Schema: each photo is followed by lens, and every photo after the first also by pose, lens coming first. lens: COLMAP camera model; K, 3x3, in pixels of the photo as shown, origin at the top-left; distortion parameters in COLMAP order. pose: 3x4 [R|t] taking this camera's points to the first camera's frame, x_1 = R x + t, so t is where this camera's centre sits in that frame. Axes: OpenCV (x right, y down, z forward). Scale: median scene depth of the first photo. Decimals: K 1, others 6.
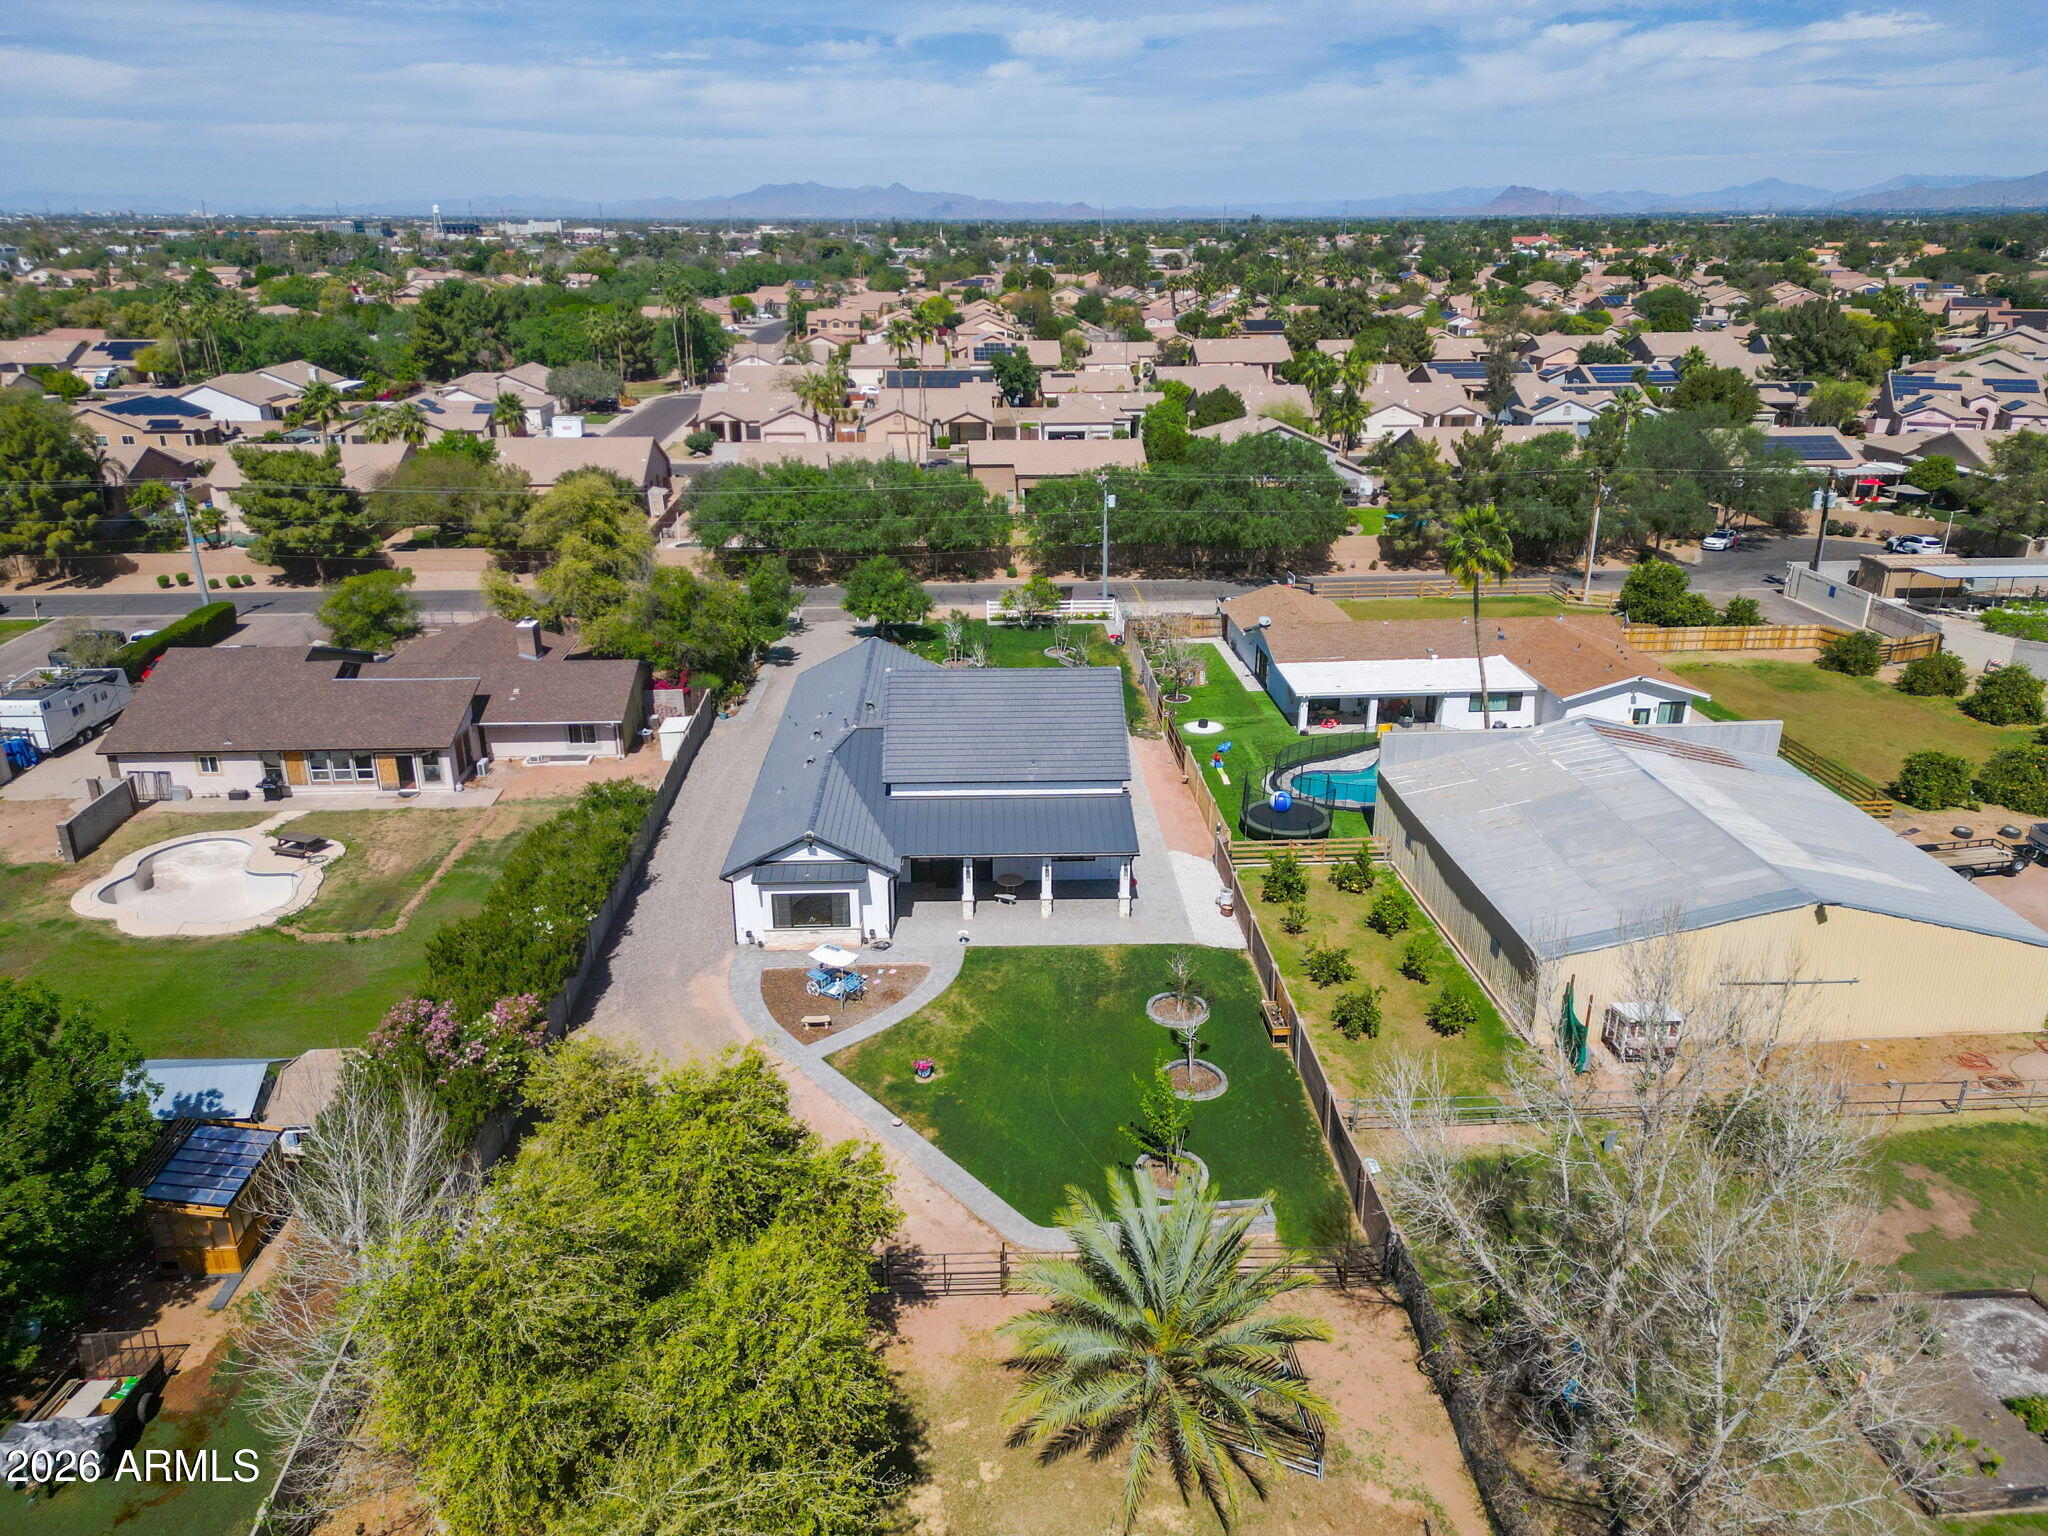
lens RADIAL K [[1423.1, 0, 1017.5], [0, 1423.1, 773.7], [0, 0, 1]] dist [0.093197, -0.094747]
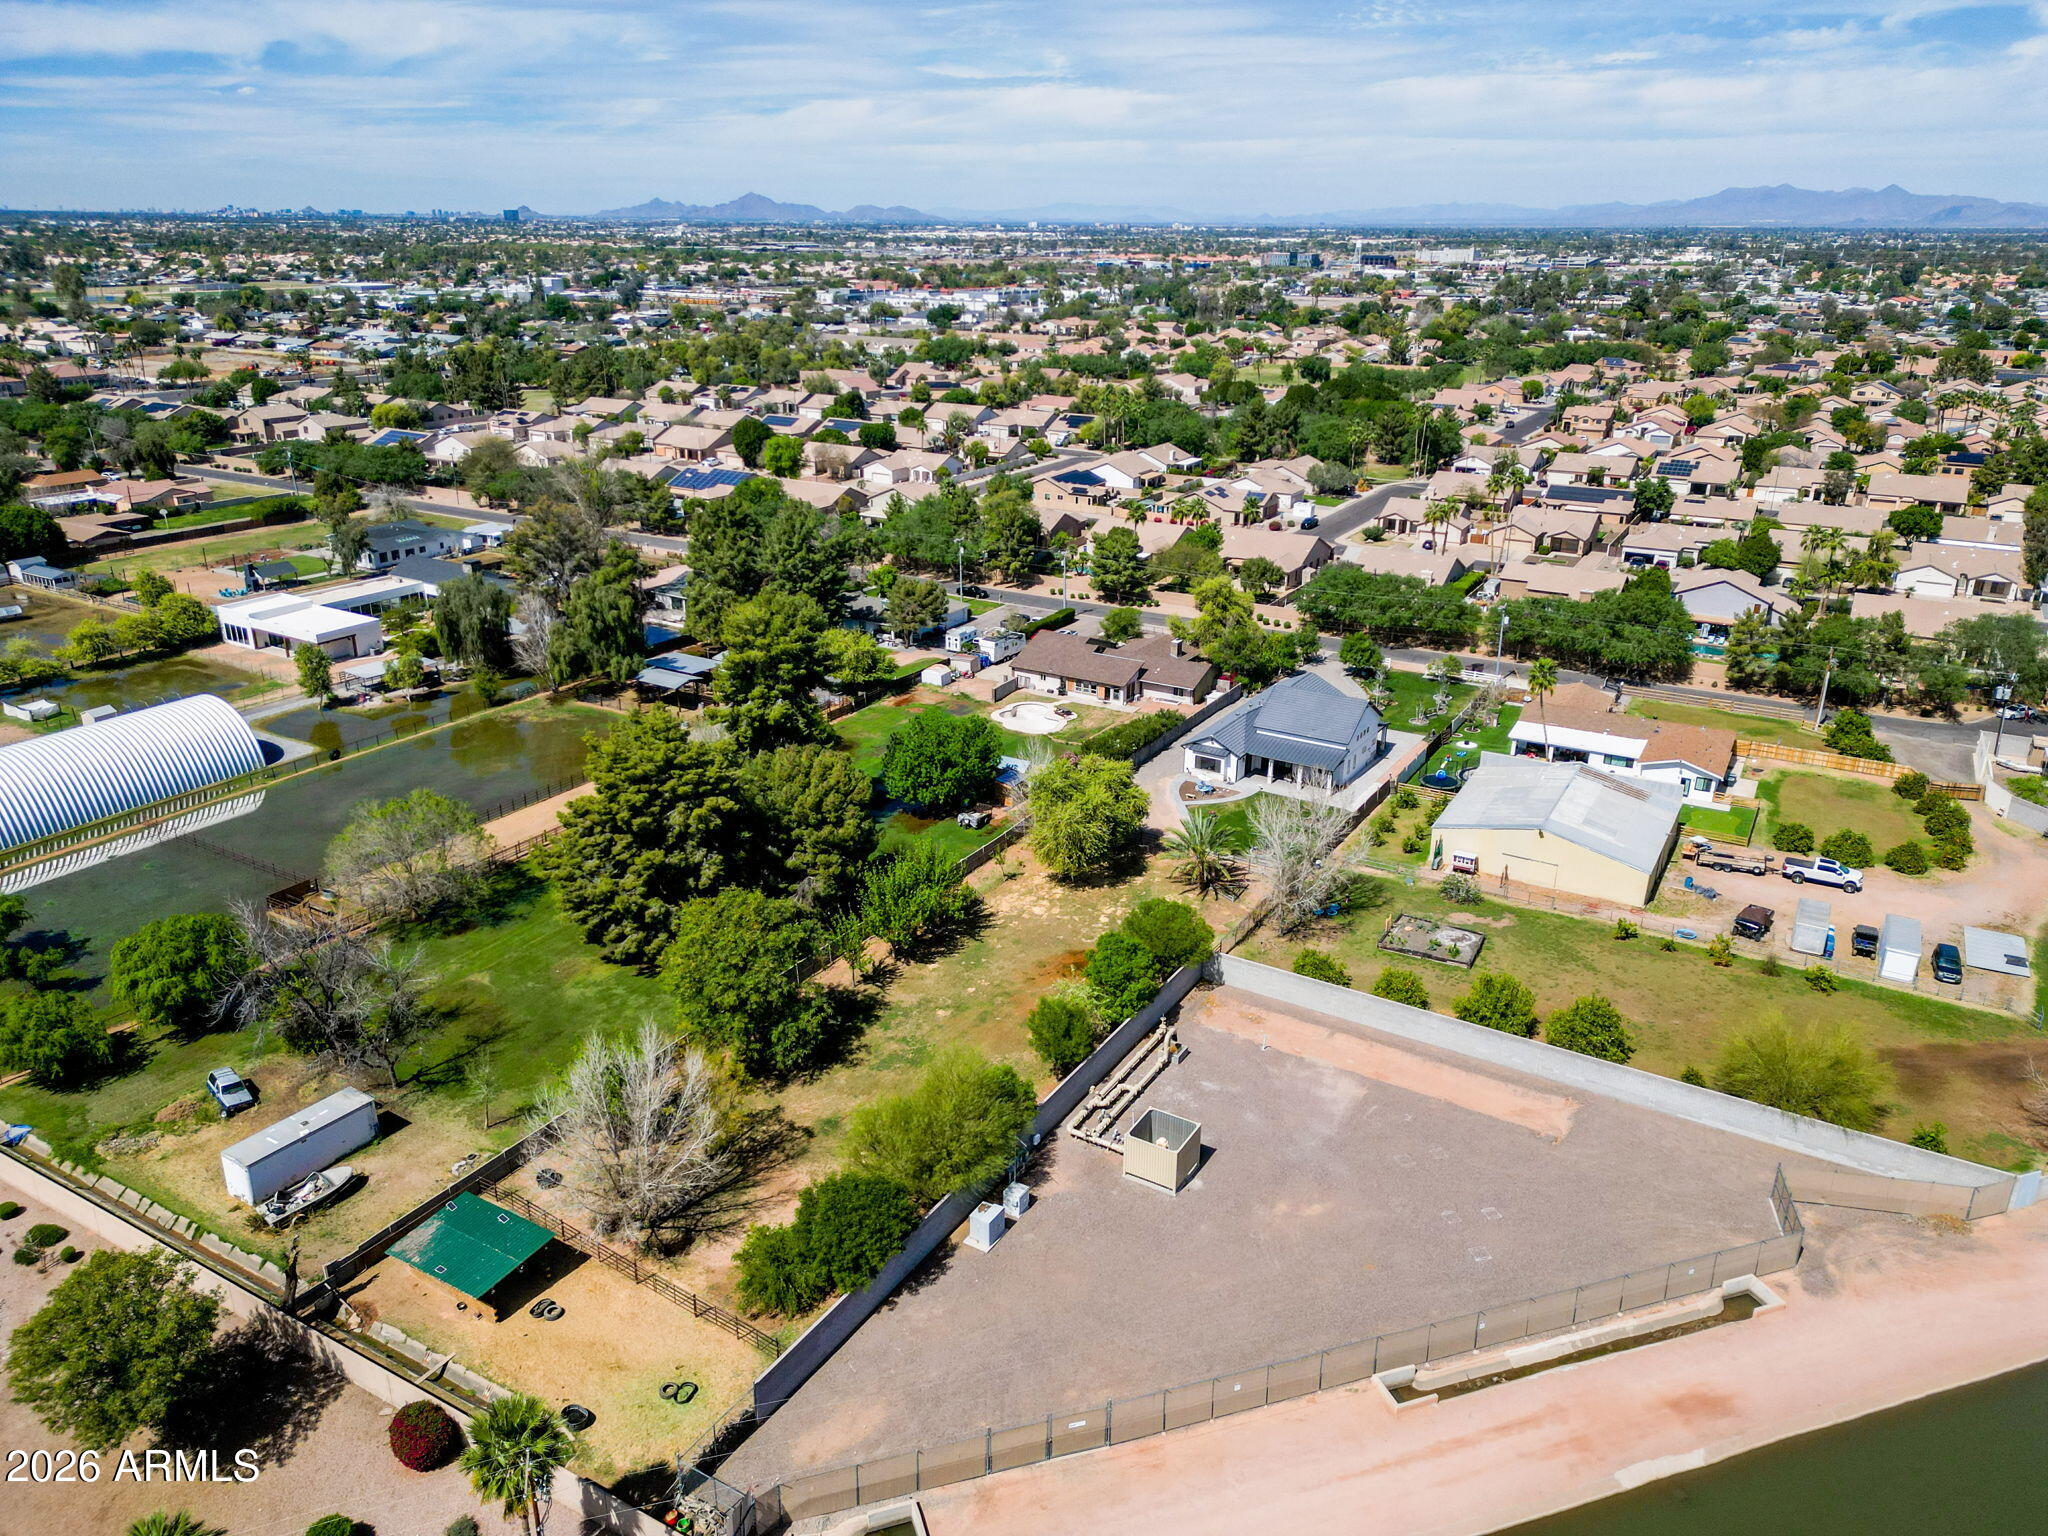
lens RADIAL K [[1424.0, 0, 1024.0], [0, 1424.0, 768.0], [0, 0, 1]] dist [0.099014, -0.089822]
pose [[0.833574, 0.205063, -0.512936, 0.489873], [-0.208825, 0.976619, 0.051073, 0.018788], [0.511416, 0.064541, 0.856906, -0.772427]]
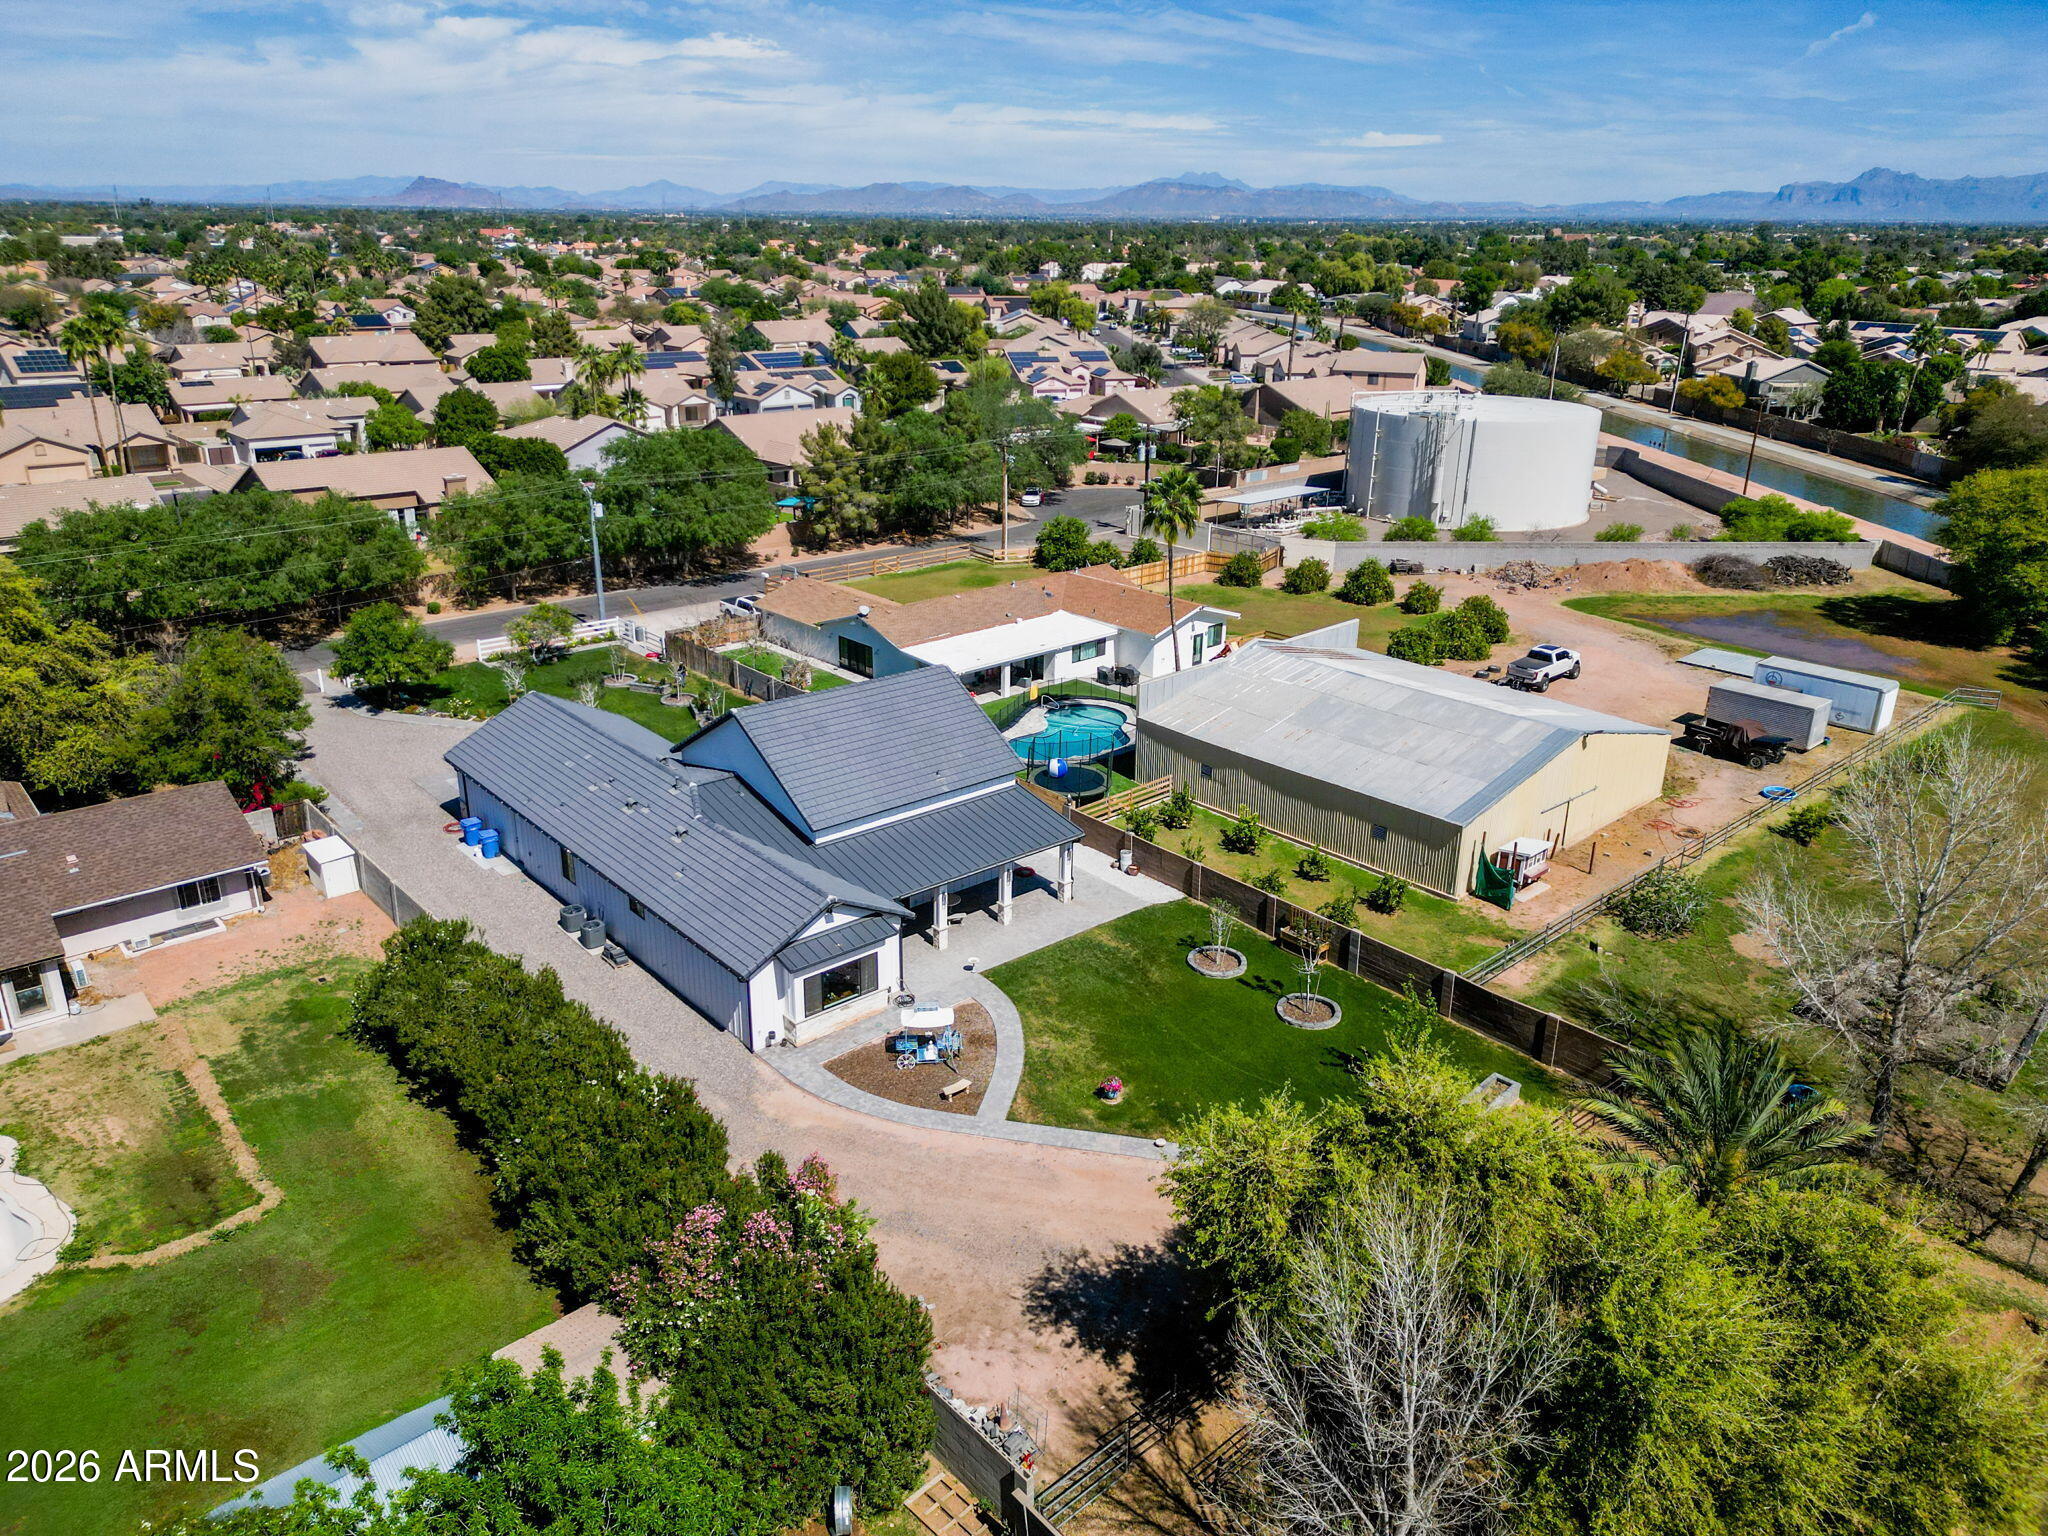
lens RADIAL K [[1423.1, 0, 1017.5], [0, 1423.1, 773.7], [0, 0, 1]] dist [0.093197, -0.094747]
pose [[0.782882, -0.215182, 0.583774, -0.278614], [0.213260, 0.974255, 0.073118, -0.036593], [-0.584479, 0.067253, 0.808617, 0.111605]]
